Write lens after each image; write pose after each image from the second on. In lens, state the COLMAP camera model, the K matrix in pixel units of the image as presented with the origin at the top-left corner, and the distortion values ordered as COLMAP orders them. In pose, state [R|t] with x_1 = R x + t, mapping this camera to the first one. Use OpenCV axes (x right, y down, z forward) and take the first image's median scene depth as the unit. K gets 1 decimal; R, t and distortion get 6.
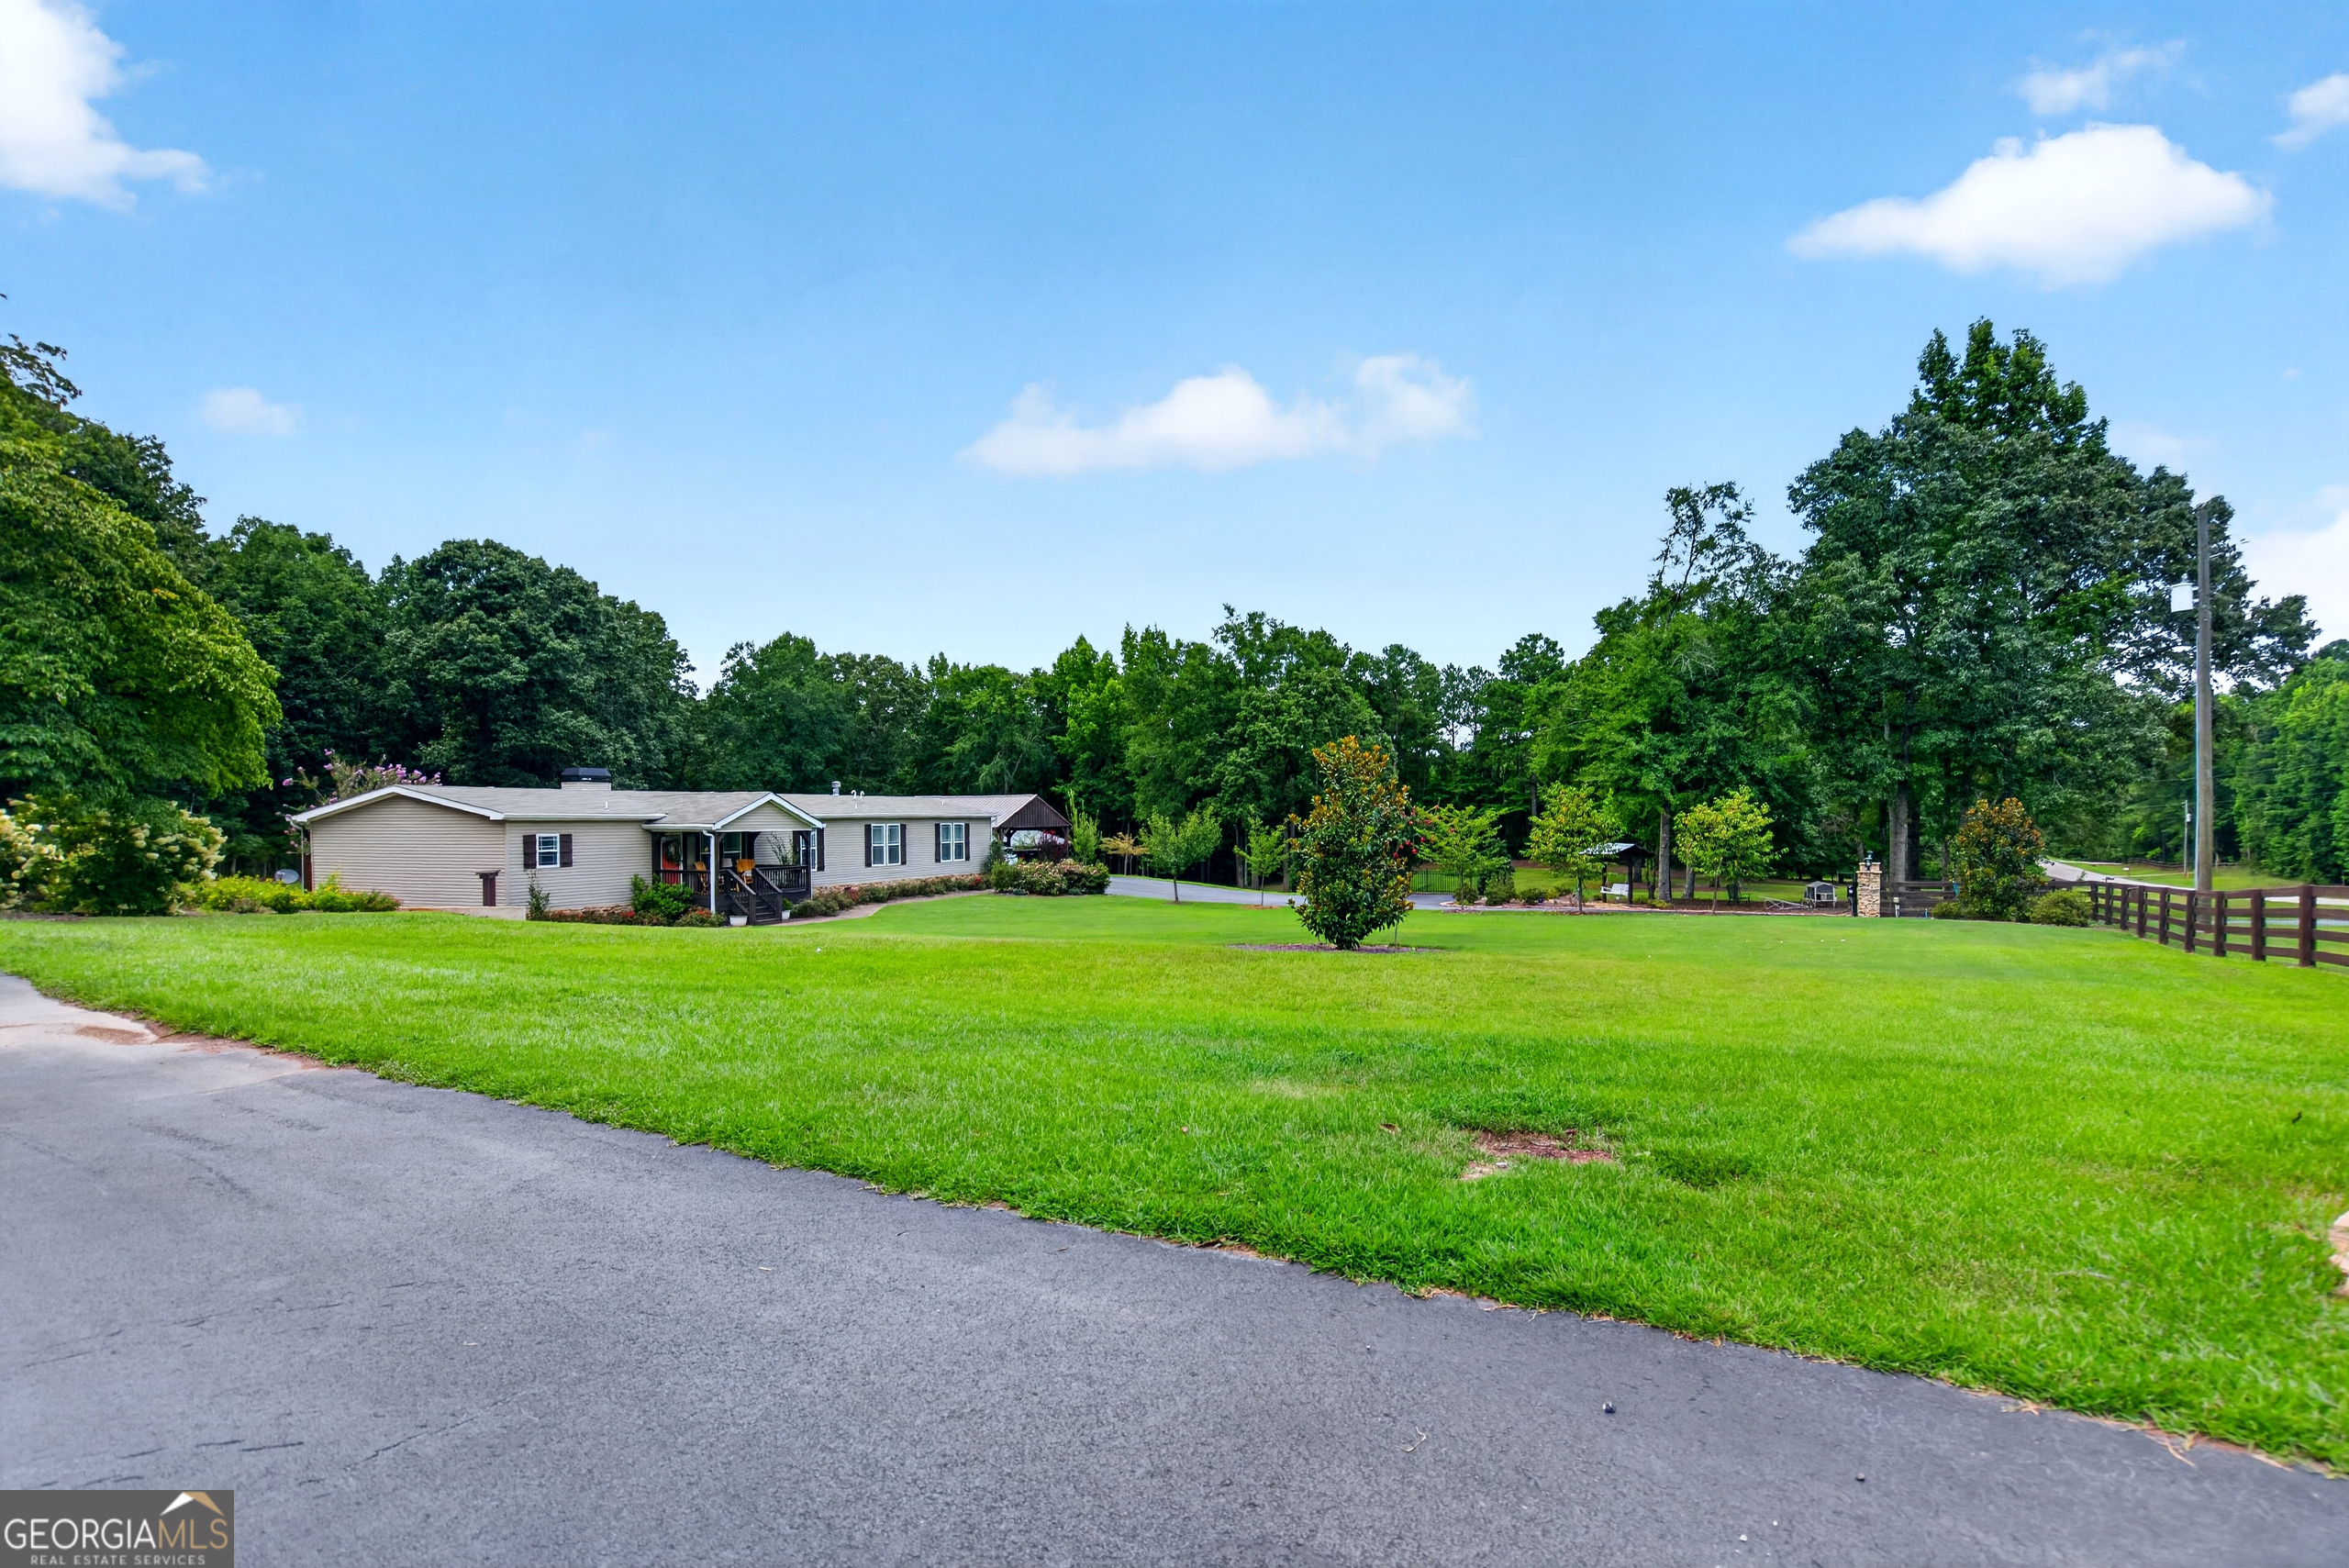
lens RADIAL K [[1096.8, 0, 1106.5], [0, 1096.8, 830.8], [0, 0, 1]] dist [0.001497, -0.002553]
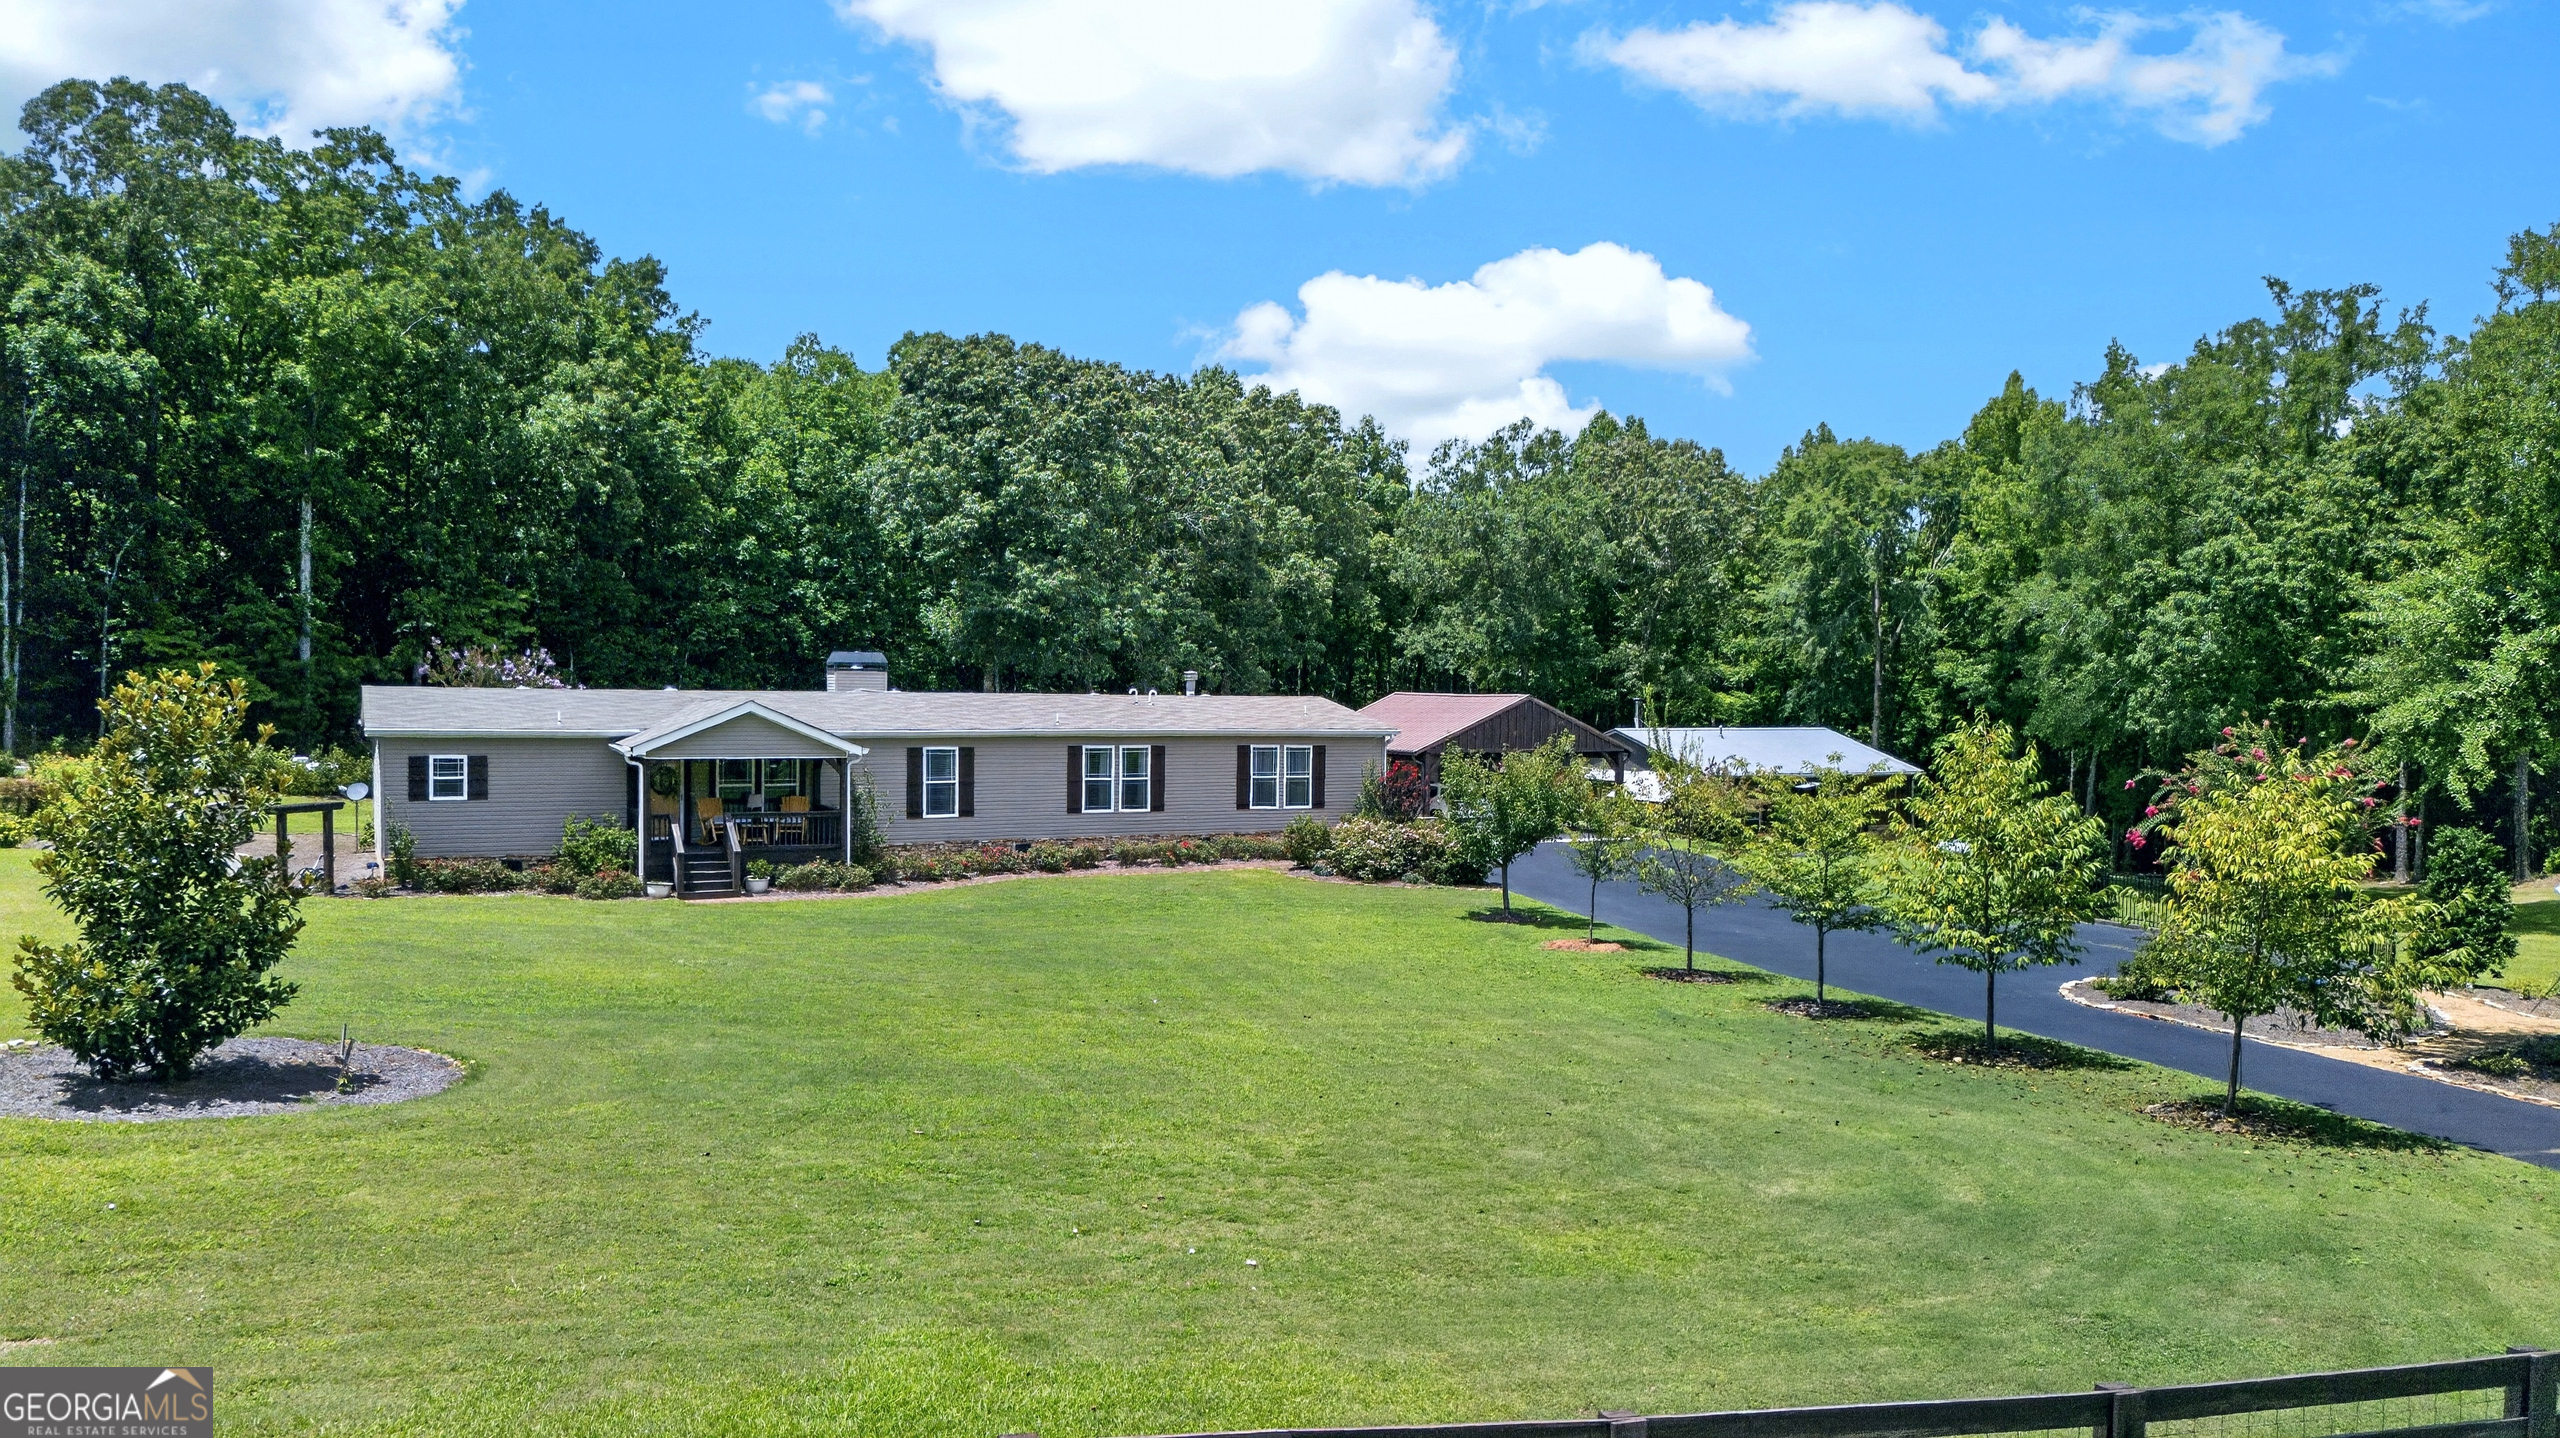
lens RADIAL K [[1743.1, 0, 1257.6], [0, 1743.1, 732.1], [0, 0, 1]] dist [0.054184, -0.028417]
pose [[0.791649, 0.030722, -0.610203, 0.468790], [-0.023886, 0.999528, 0.019335, -0.034750], [0.610509, -0.000731, 0.792009, 0.257092]]
